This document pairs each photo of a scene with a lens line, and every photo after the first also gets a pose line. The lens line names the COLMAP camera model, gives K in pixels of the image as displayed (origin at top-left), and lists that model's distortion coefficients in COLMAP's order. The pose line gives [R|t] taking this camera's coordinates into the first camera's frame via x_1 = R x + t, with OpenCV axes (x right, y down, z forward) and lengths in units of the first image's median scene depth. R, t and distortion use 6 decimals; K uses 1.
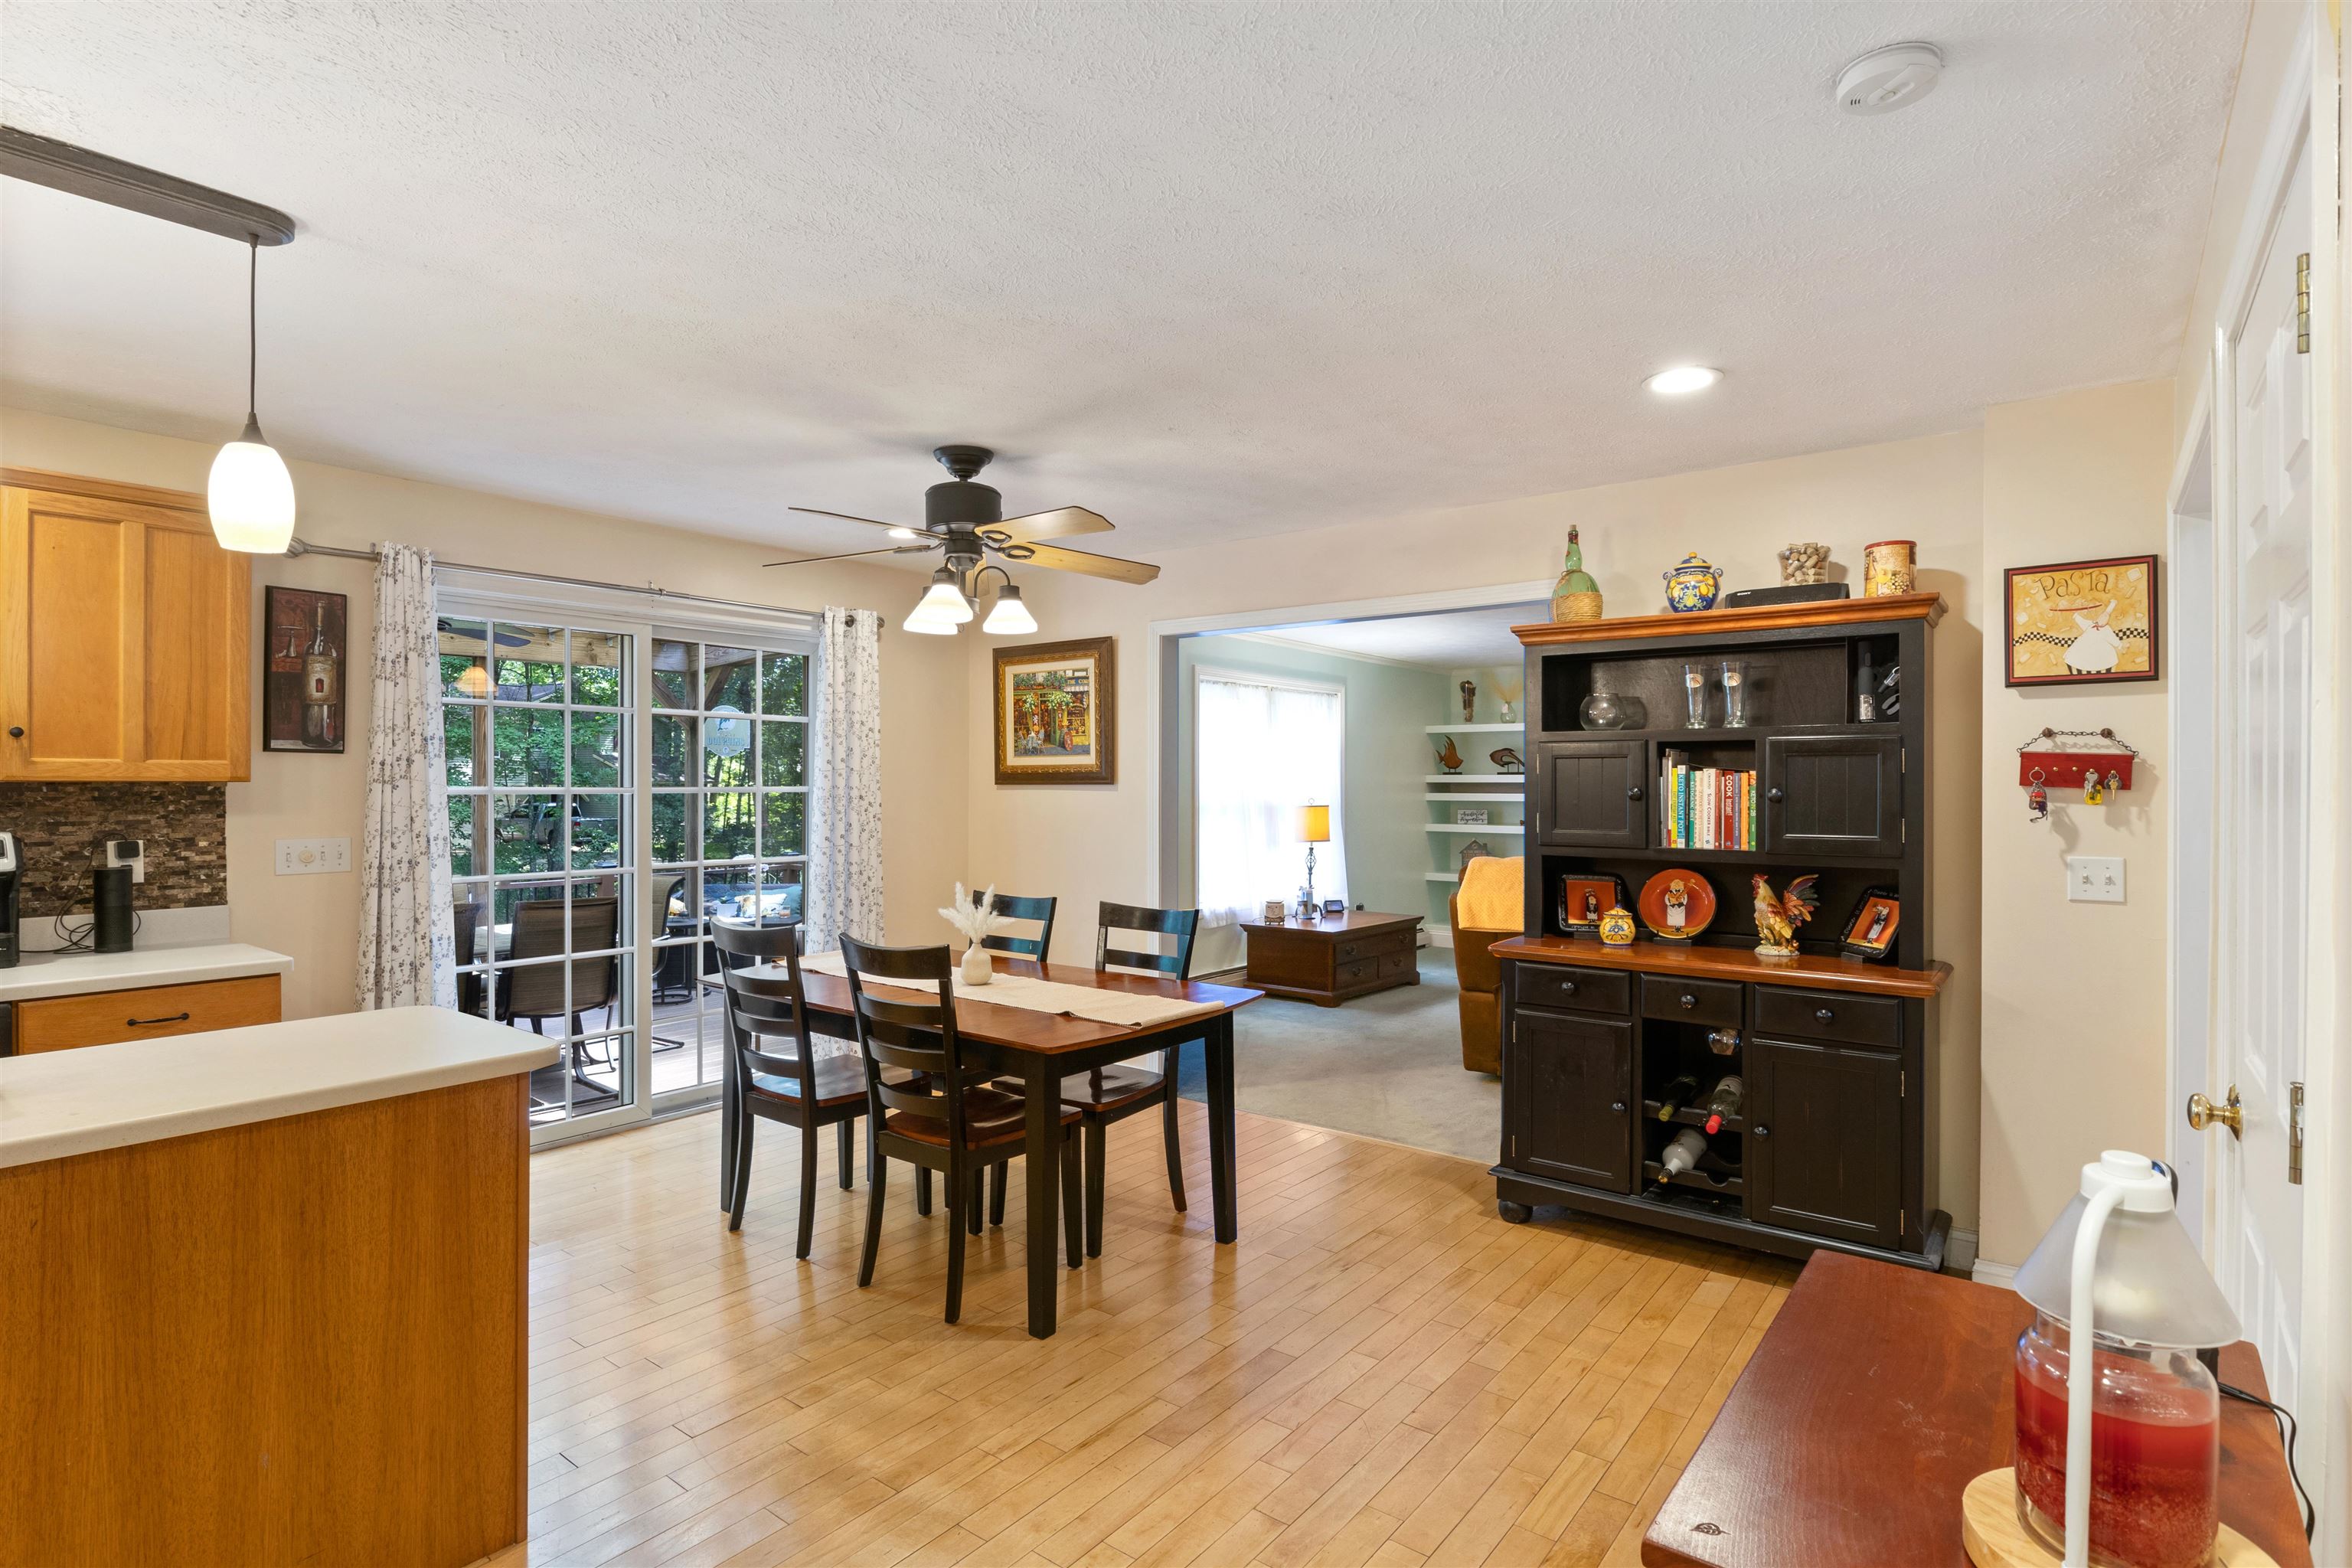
lens RADIAL K [[1190.9, 0, 1164.8], [0, 1190.9, 784.5], [0, 0, 1]] dist [-0.007642, -0.000905]
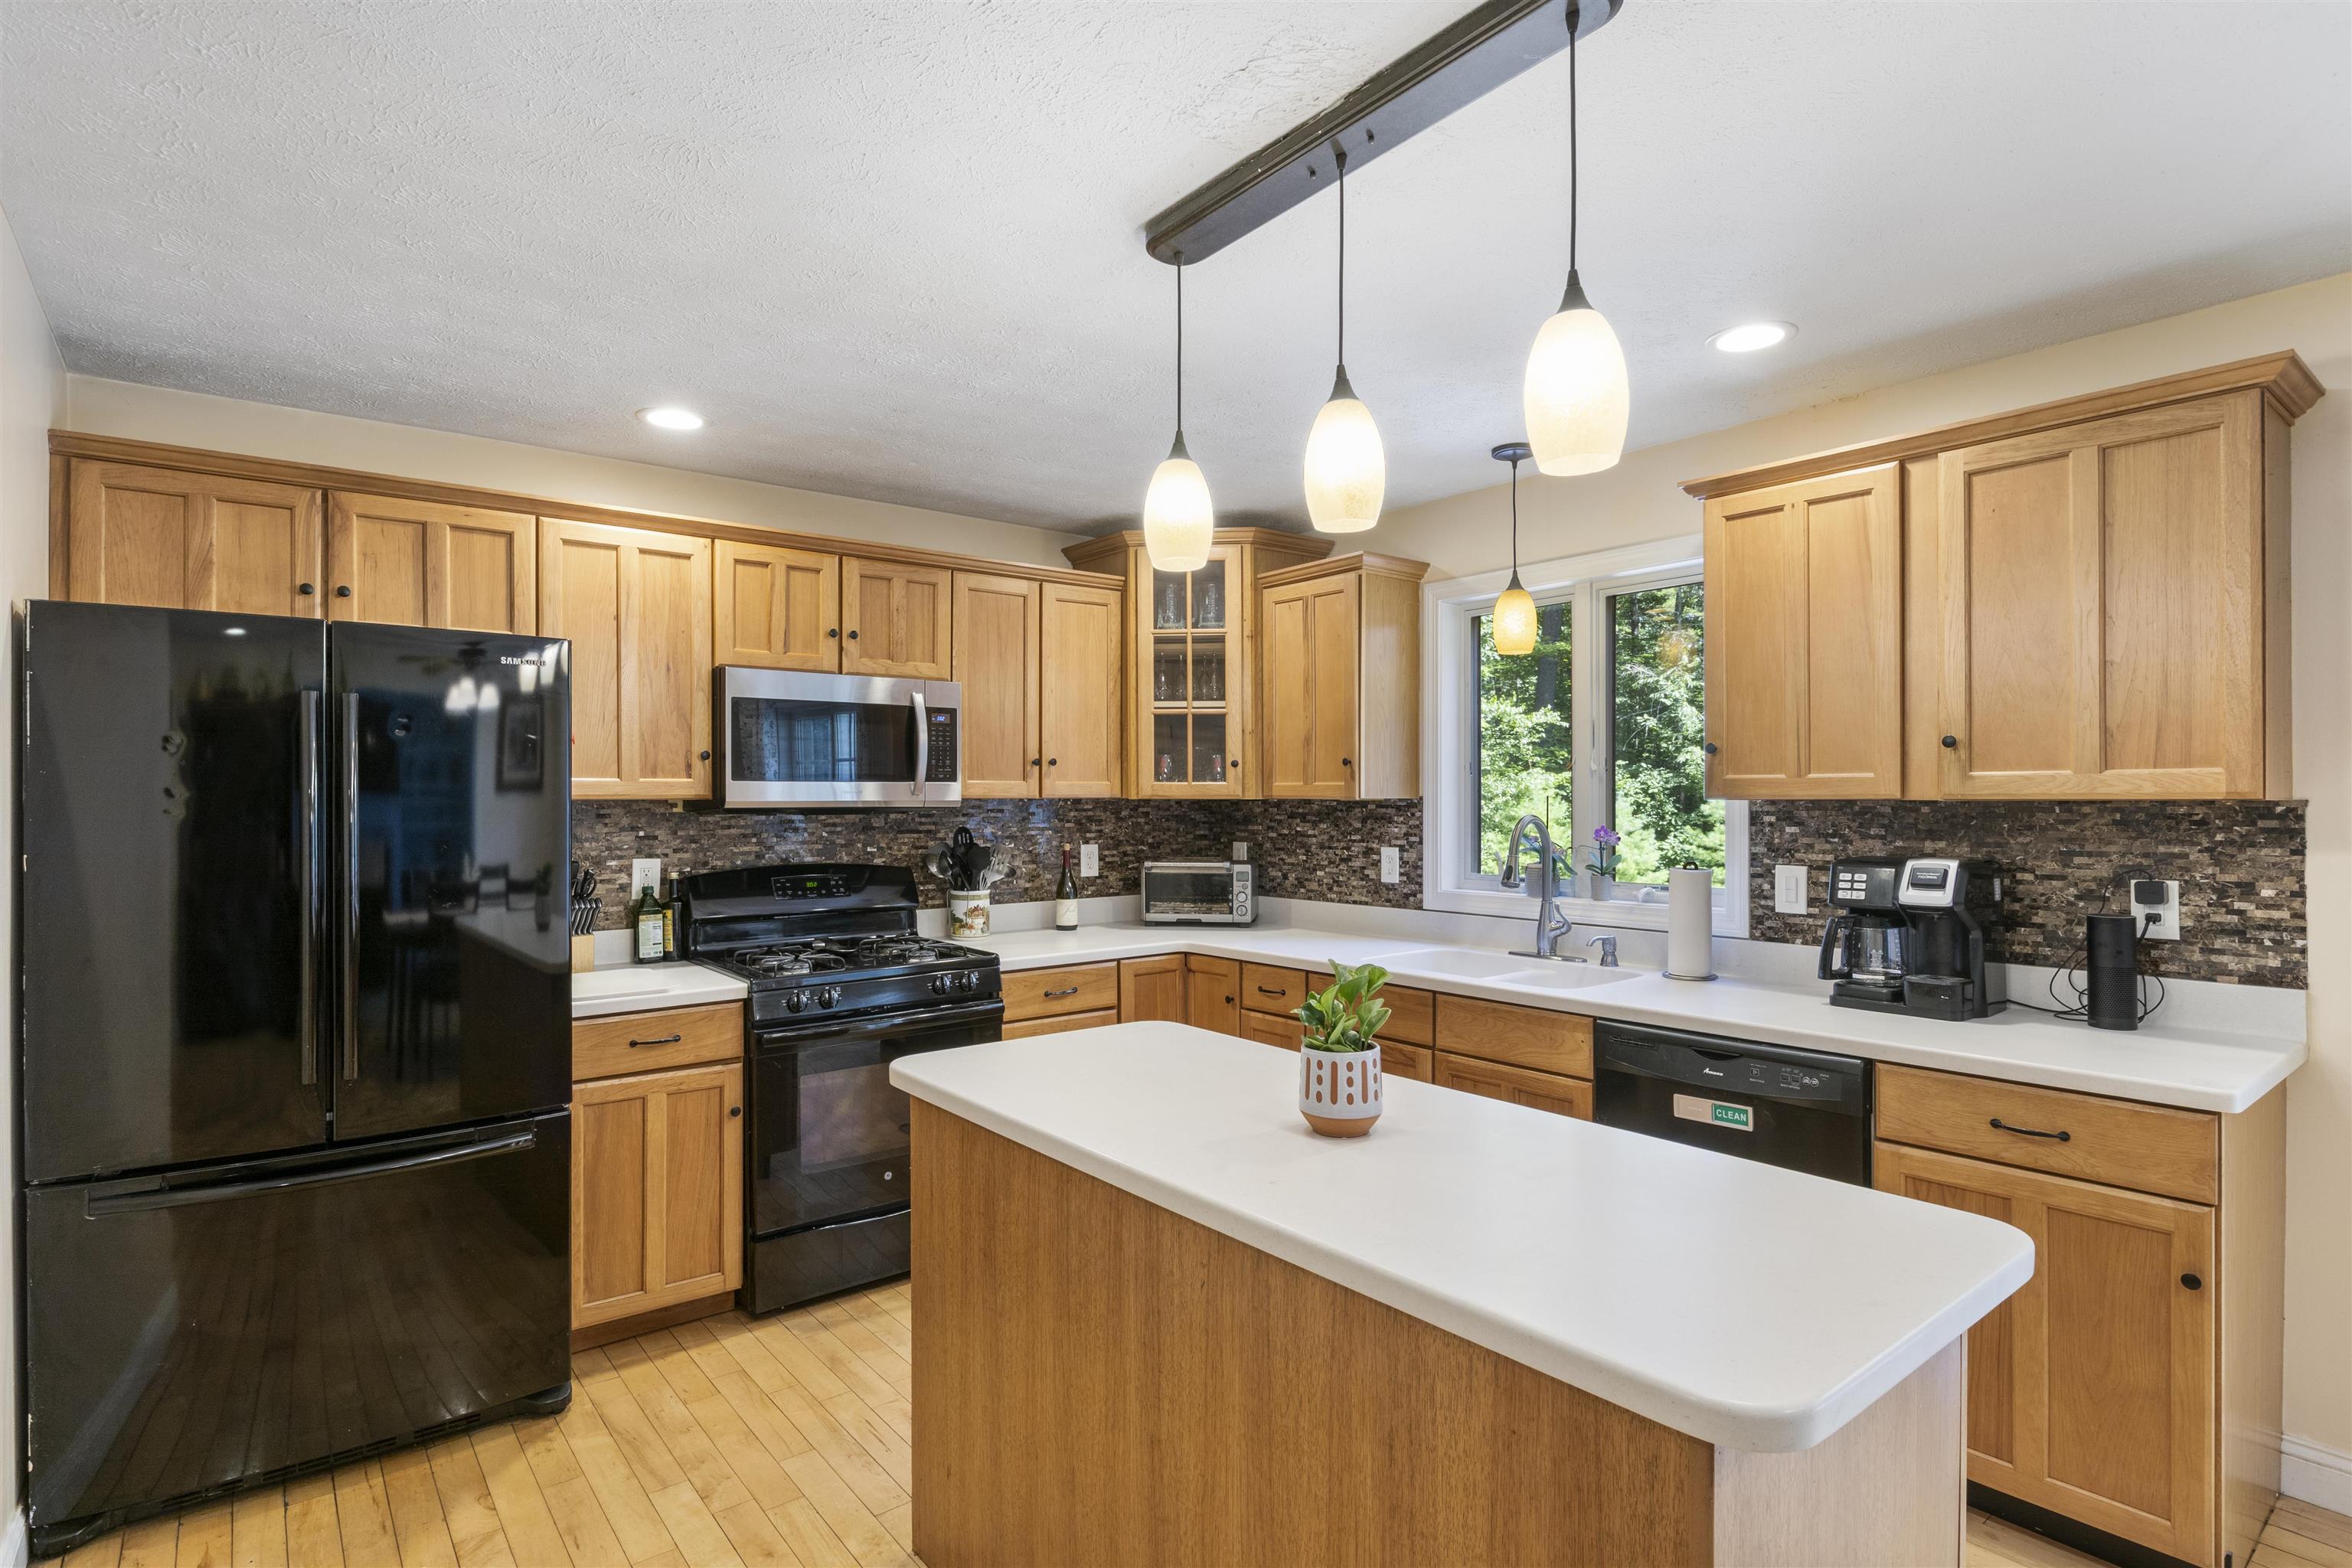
lens RADIAL K [[1190.9, 0, 1163.3], [0, 1190.9, 793.6], [0, 0, 1]] dist [-0.007642, -0.000905]
pose [[-0.229003, -0.005933, -0.973408, -0.021659], [0.001493, 0.999978, -0.006446, -0.002392], [0.973425, -0.002929, -0.228989, 0.553281]]
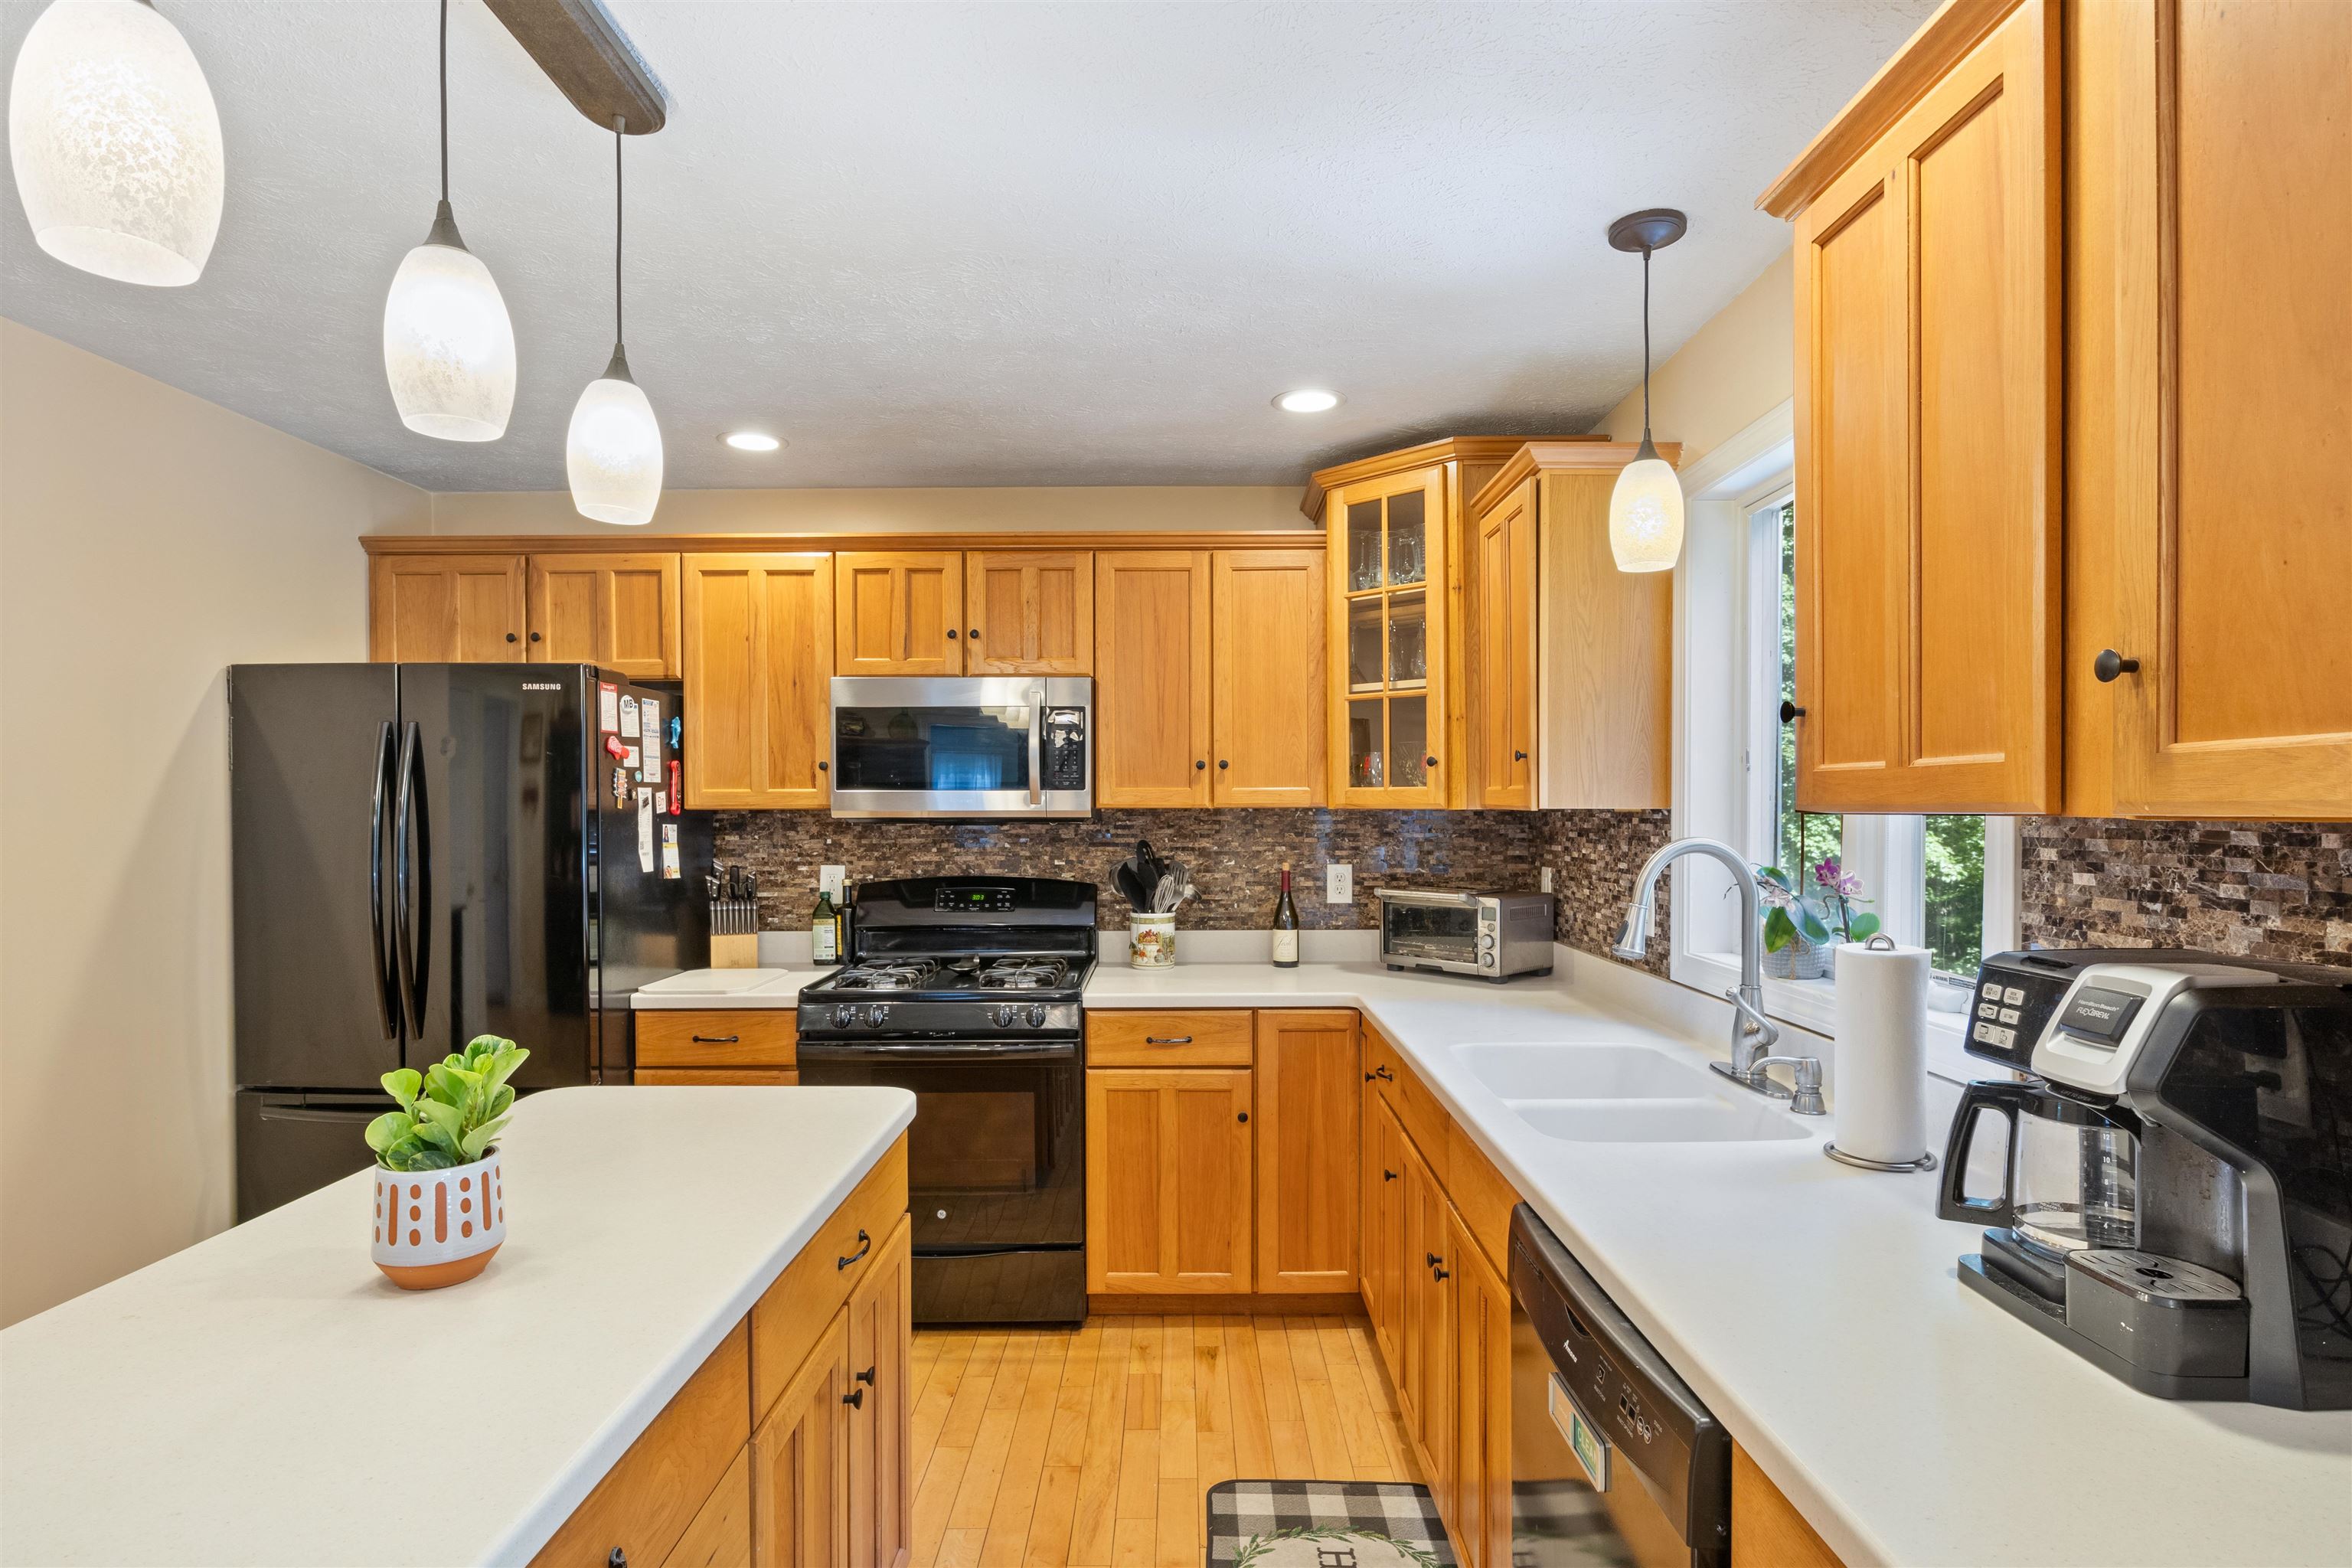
lens RADIAL K [[1190.9, 0, 1192.8], [0, 1190.9, 825.6], [0, 0, 1]] dist [-0.007642, -0.000905]
pose [[-0.785809, 0.007072, -0.618428, -0.503252], [-0.000875, 0.999921, 0.012547, -0.003411], [0.618468, 0.010401, -0.785741, 0.932538]]
